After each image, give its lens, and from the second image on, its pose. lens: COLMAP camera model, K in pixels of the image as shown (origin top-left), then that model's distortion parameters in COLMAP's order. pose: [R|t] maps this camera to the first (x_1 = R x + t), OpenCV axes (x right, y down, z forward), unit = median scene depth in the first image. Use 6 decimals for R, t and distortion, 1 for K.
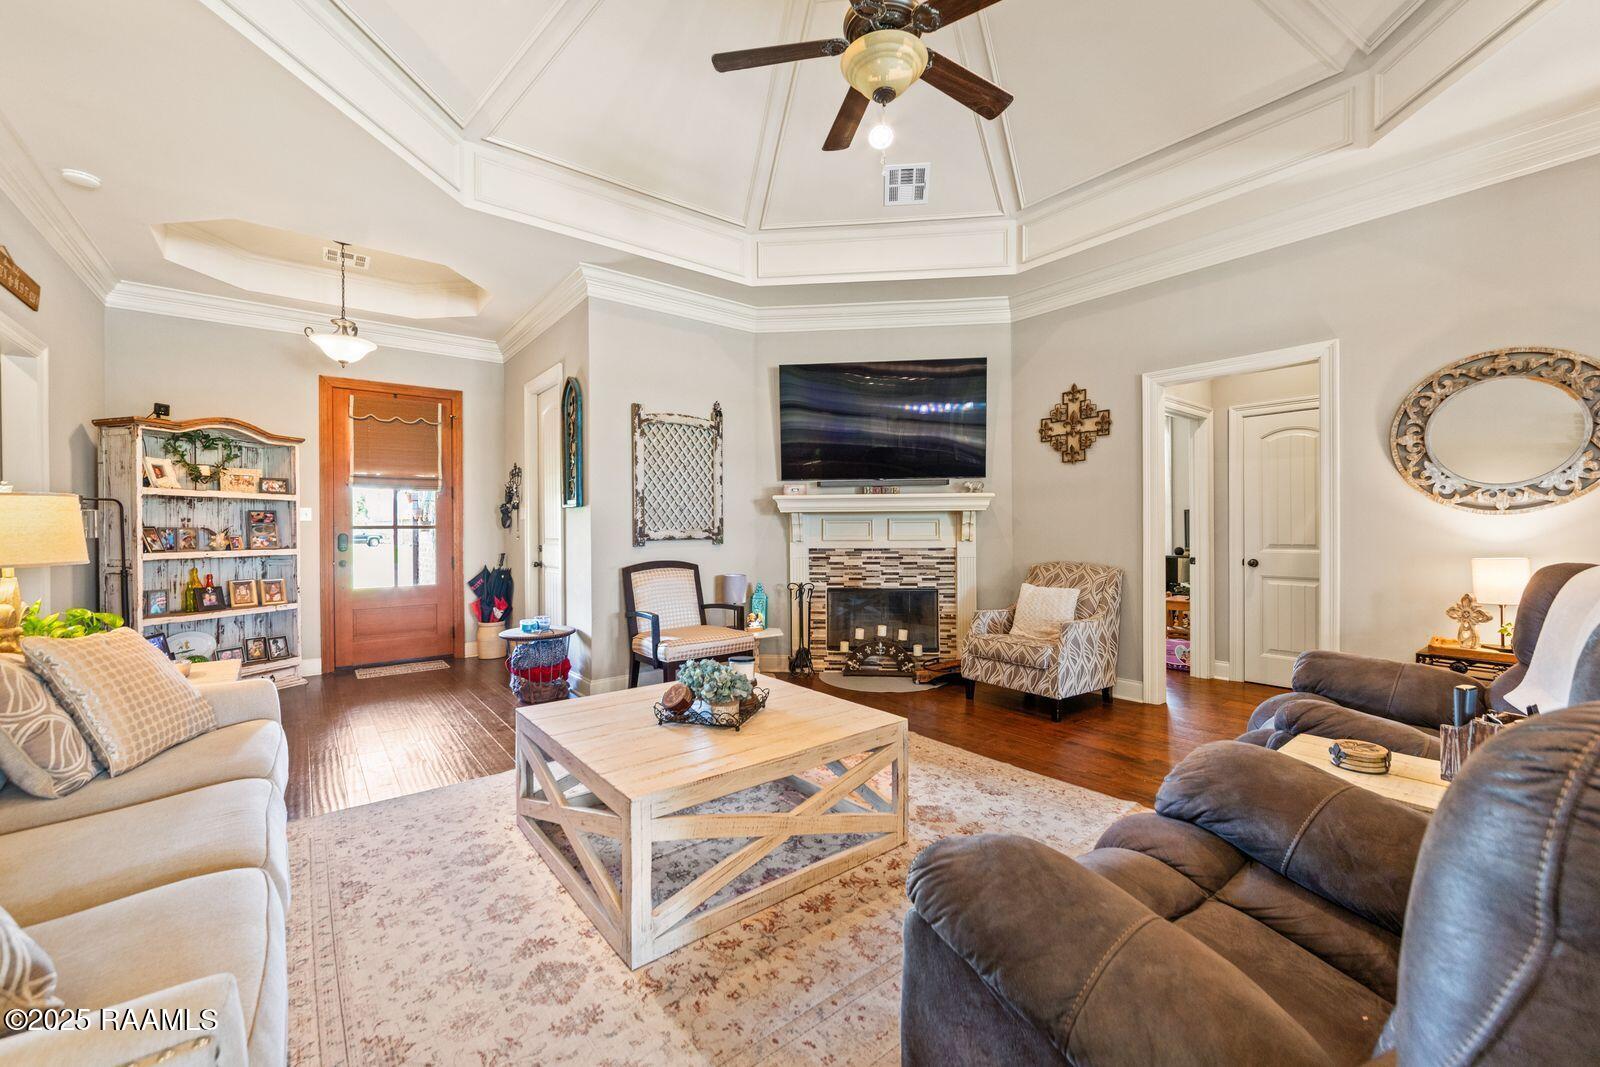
lens RADIAL K [[626.2, 0, 798.1], [0, 626.2, 530.8], [0, 0, 1]] dist [0.000914, 0.000377]
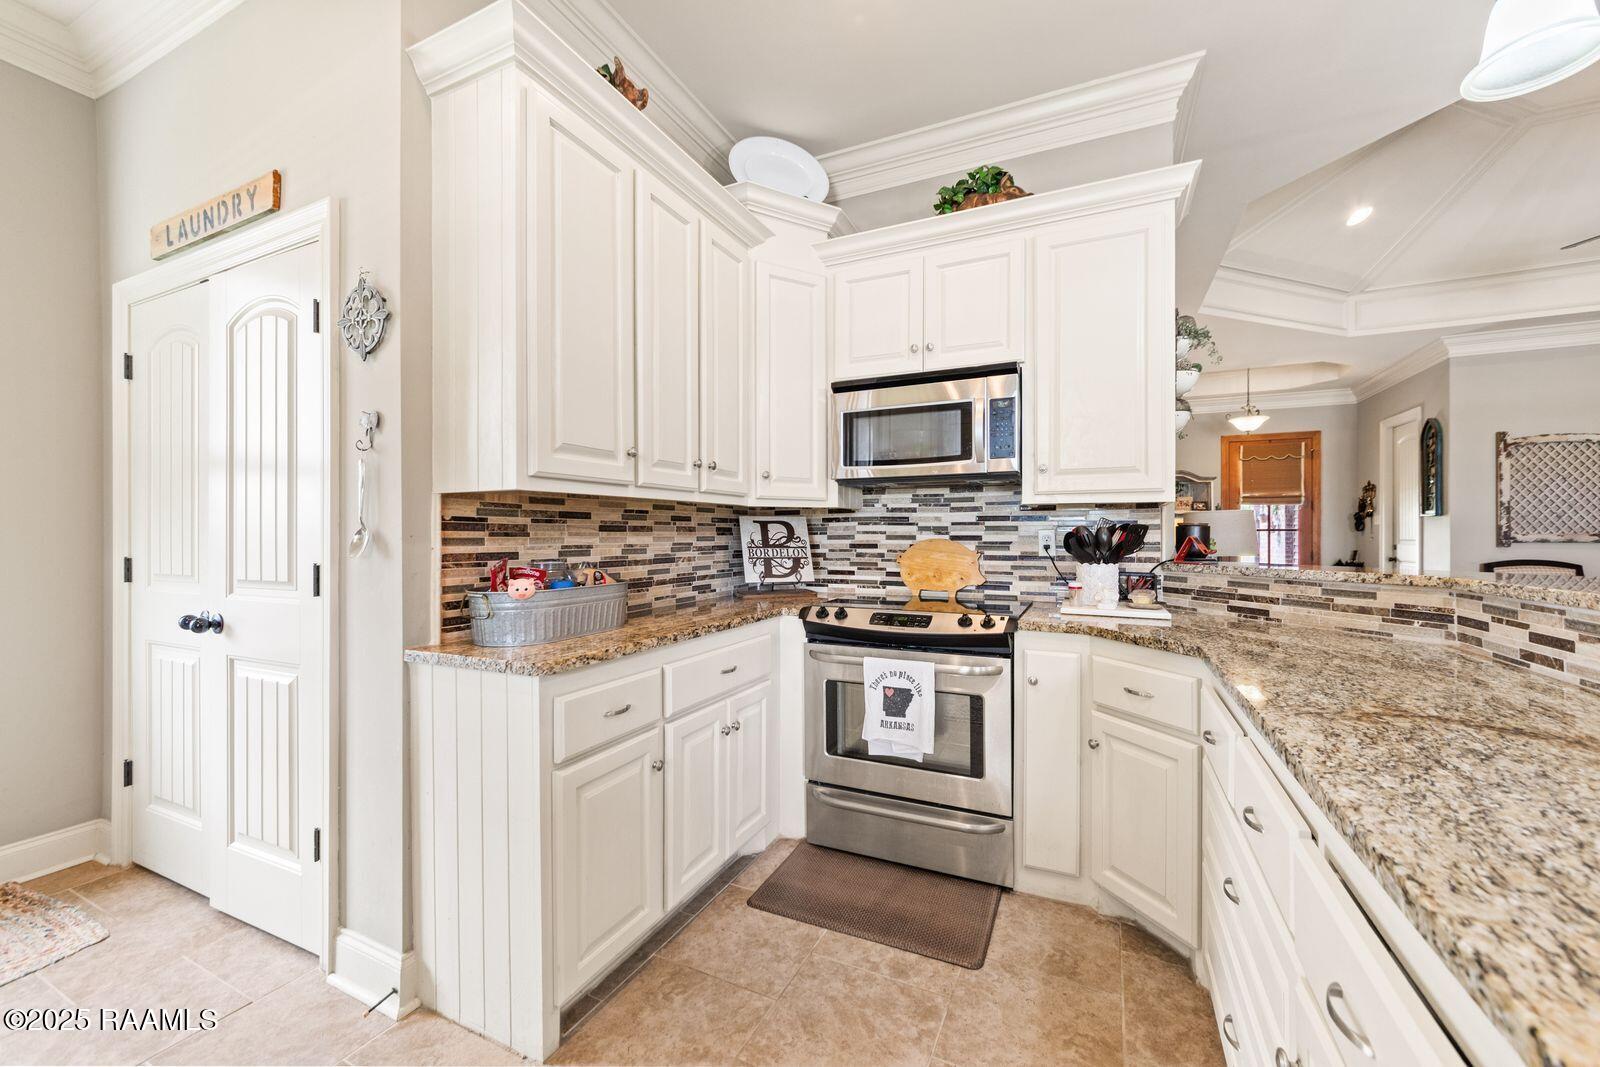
lens RADIAL K [[626.2, 0, 798.1], [0, 626.2, 530.8], [0, 0, 1]] dist [0.000914, 0.000377]
pose [[0.437236, 0.006704, -0.899322, 0.249241], [-0.008488, 0.999958, 0.003328, 0.000732], [0.899307, 0.006178, 0.437274, -0.789956]]
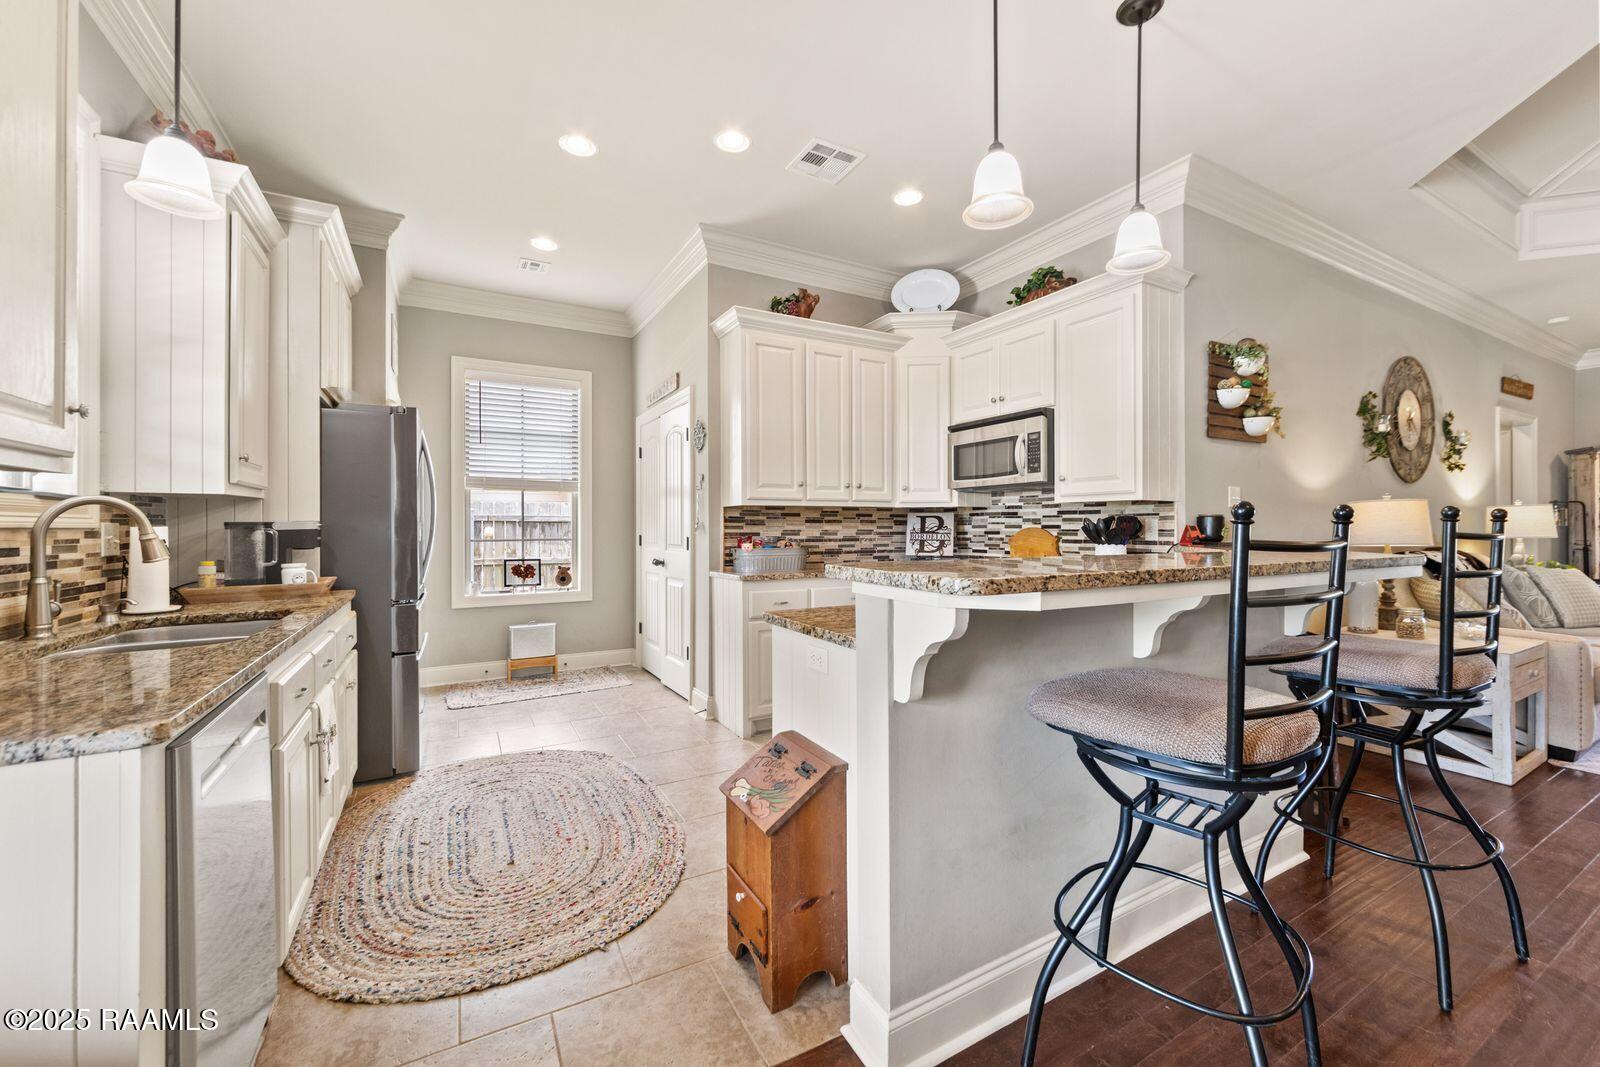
lens RADIAL K [[631.6, 0, 799.9], [0, 631.6, 519.3], [0, 0, 1]] dist [0.001091, 0.000267]
pose [[-0.163192, -0.001440, -0.986593, 0.675340], [-0.002096, 0.999997, -0.001113, -0.000217], [0.986592, 0.001887, -0.163194, -0.567669]]
